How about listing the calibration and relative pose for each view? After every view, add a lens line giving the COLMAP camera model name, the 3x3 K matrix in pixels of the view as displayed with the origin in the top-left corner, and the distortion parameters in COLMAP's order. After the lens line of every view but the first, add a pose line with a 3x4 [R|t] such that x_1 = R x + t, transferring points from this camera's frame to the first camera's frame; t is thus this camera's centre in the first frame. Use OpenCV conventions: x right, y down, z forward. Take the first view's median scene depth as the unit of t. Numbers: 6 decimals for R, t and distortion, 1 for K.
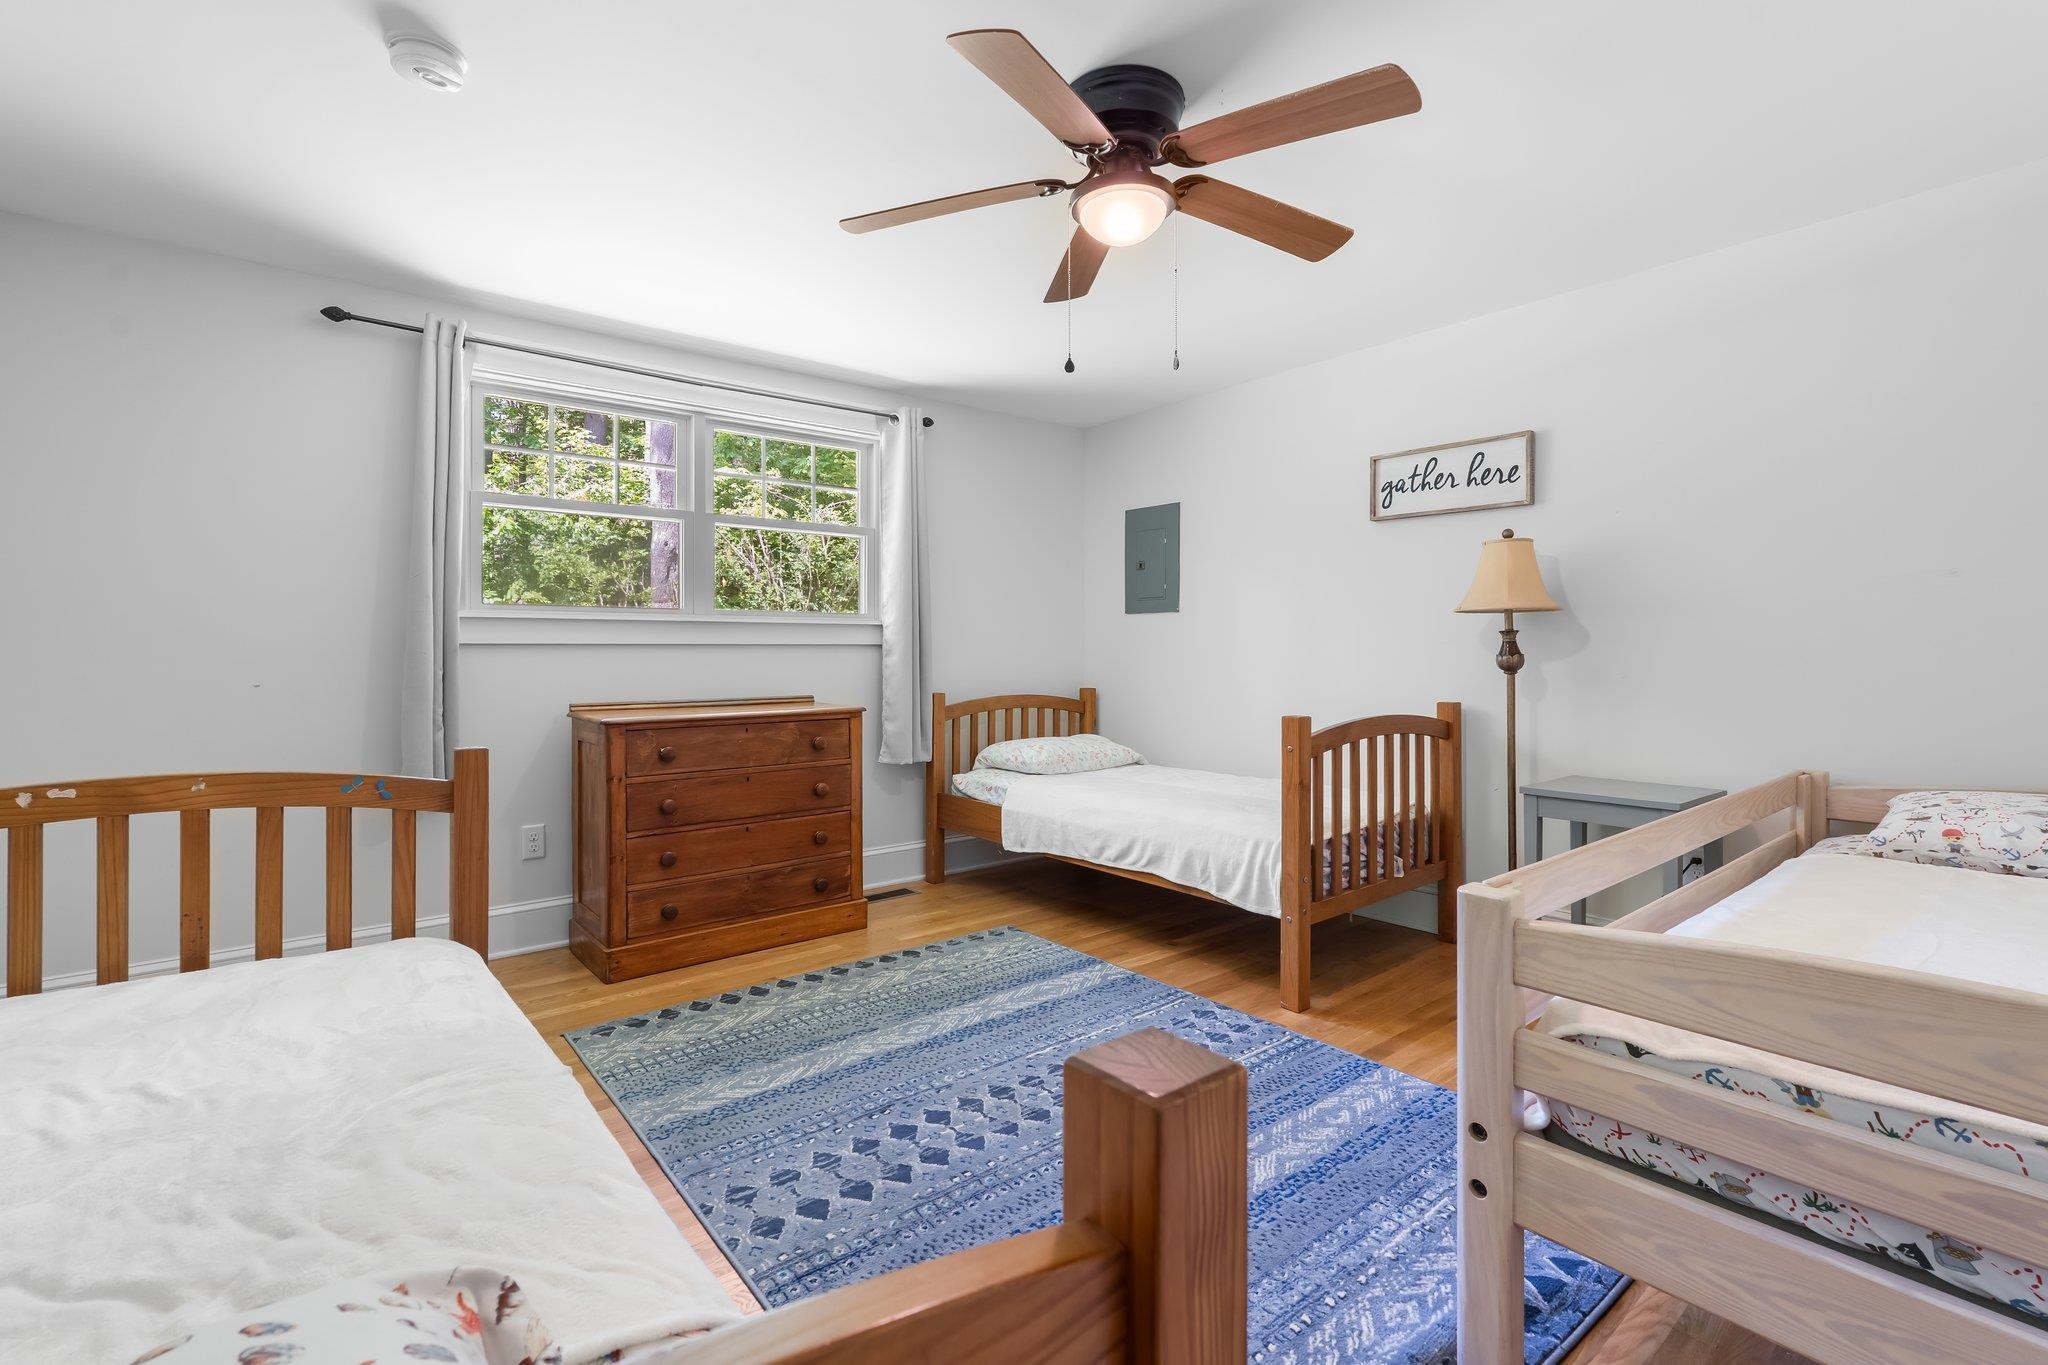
lens RADIAL K [[927.9, 0, 1026.6], [0, 927.9, 645.1], [0, 0, 1]] dist [-0.002266, 0.001080]
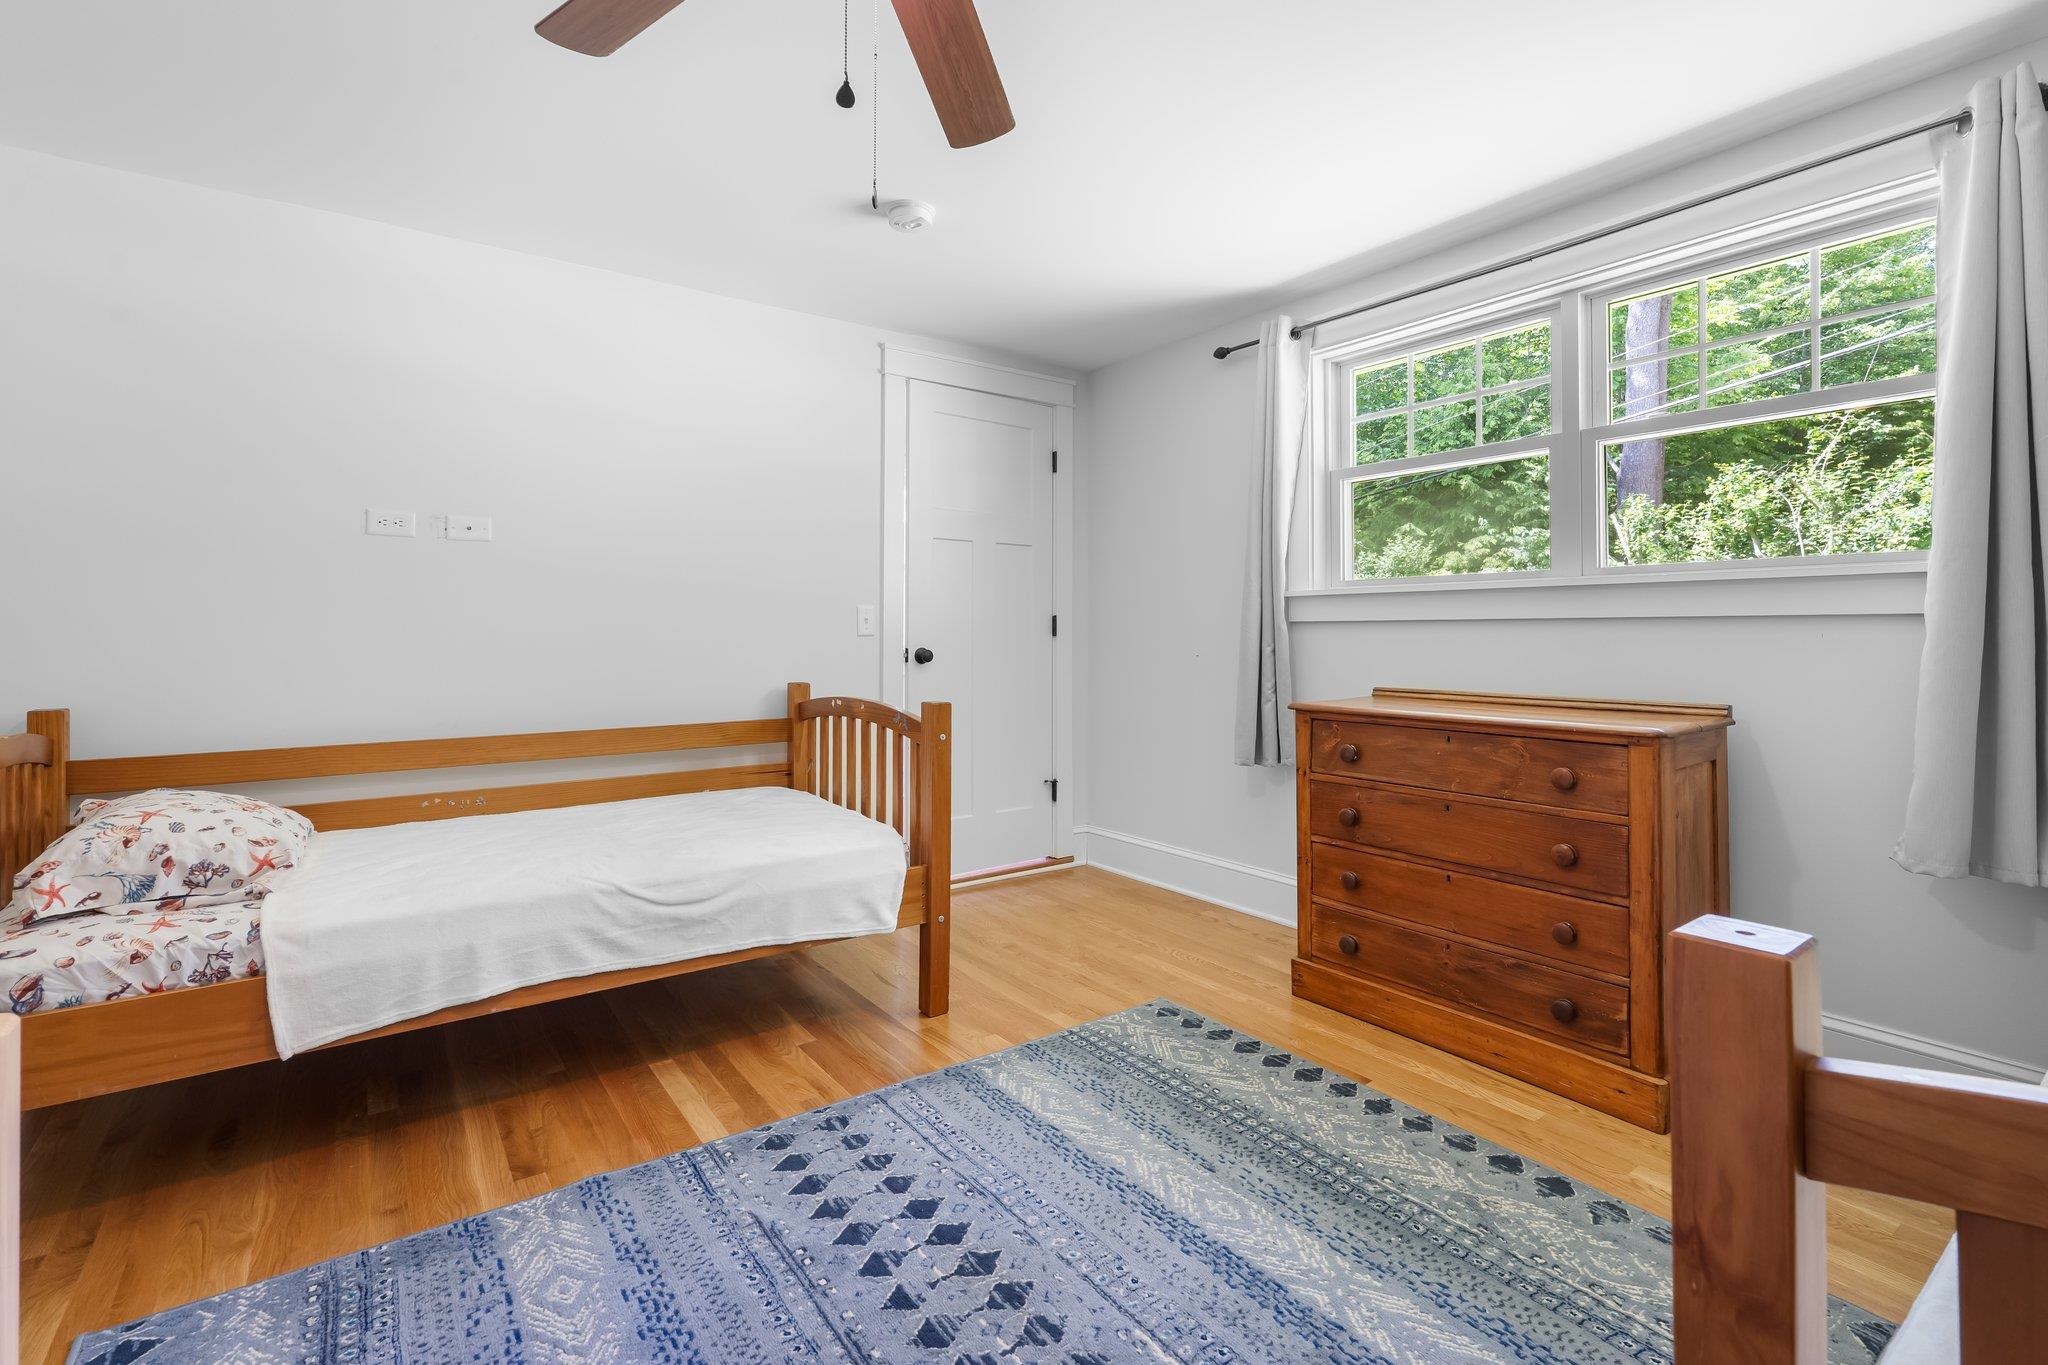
lens RADIAL K [[932.5, 0, 1018.1], [0, 932.5, 617.6], [0, 0, 1]] dist [-0.003346, -0.000068]
pose [[-0.065137, -0.012248, -0.997801, 0.463461], [0.006902, 0.999895, -0.012724, 0.005104], [0.997852, -0.007716, -0.065046, 0.760420]]
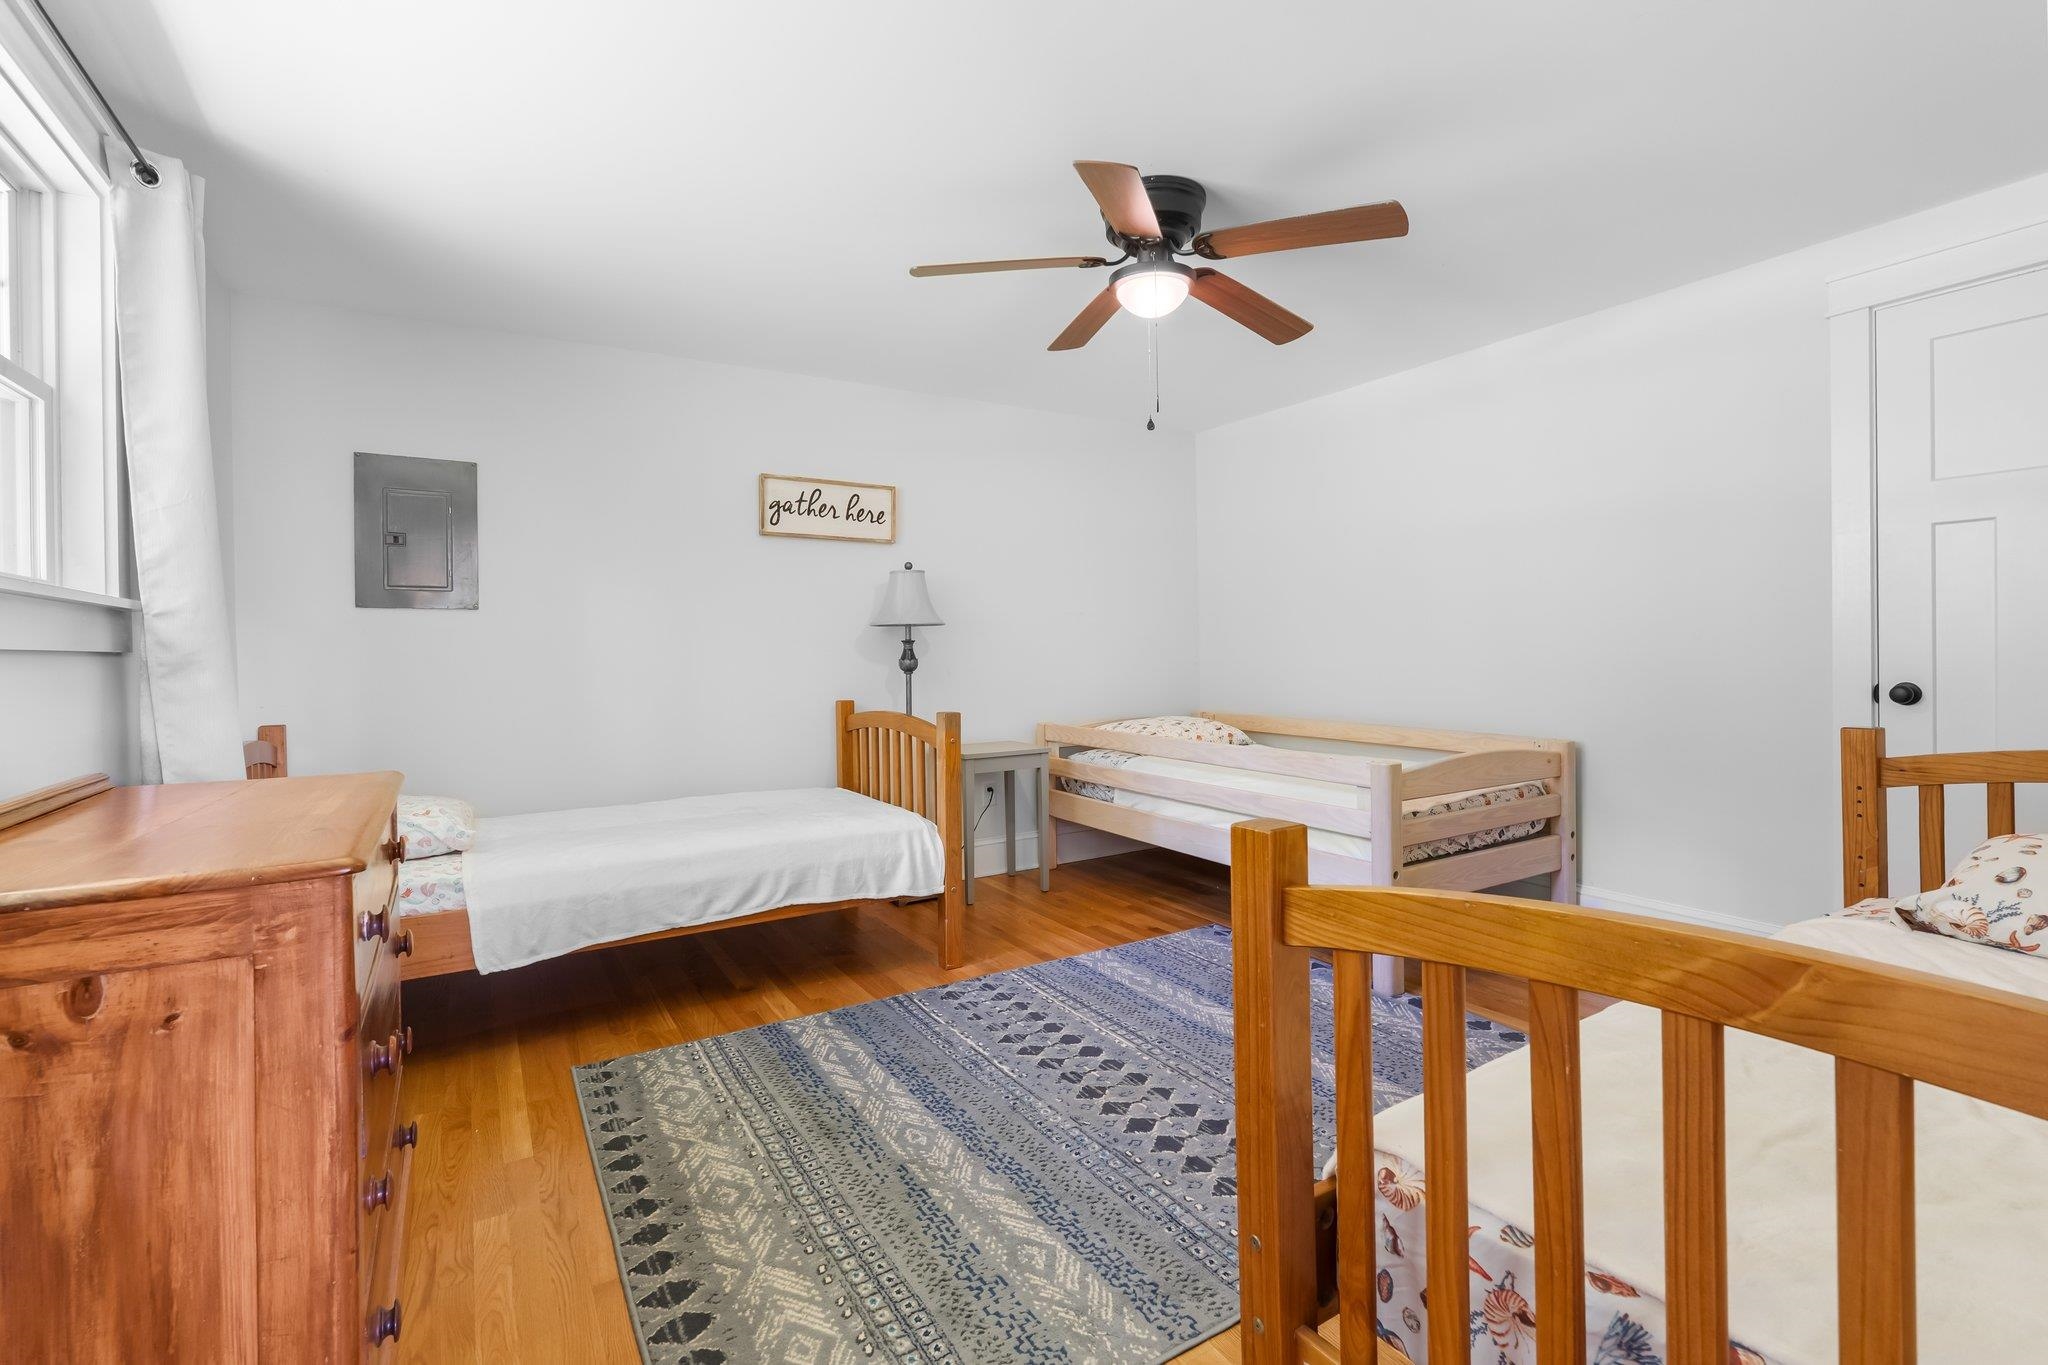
lens RADIAL K [[908.4, 0, 1033.8], [0, 908.4, 657.9], [0, 0, 1]] dist [-0.010281, 0.000397]
pose [[0.127132, -0.005363, 0.991871, -0.726833], [0.008553, 0.999954, 0.004311, 0.004729], [-0.991849, 0.007935, 0.127172, 0.674385]]
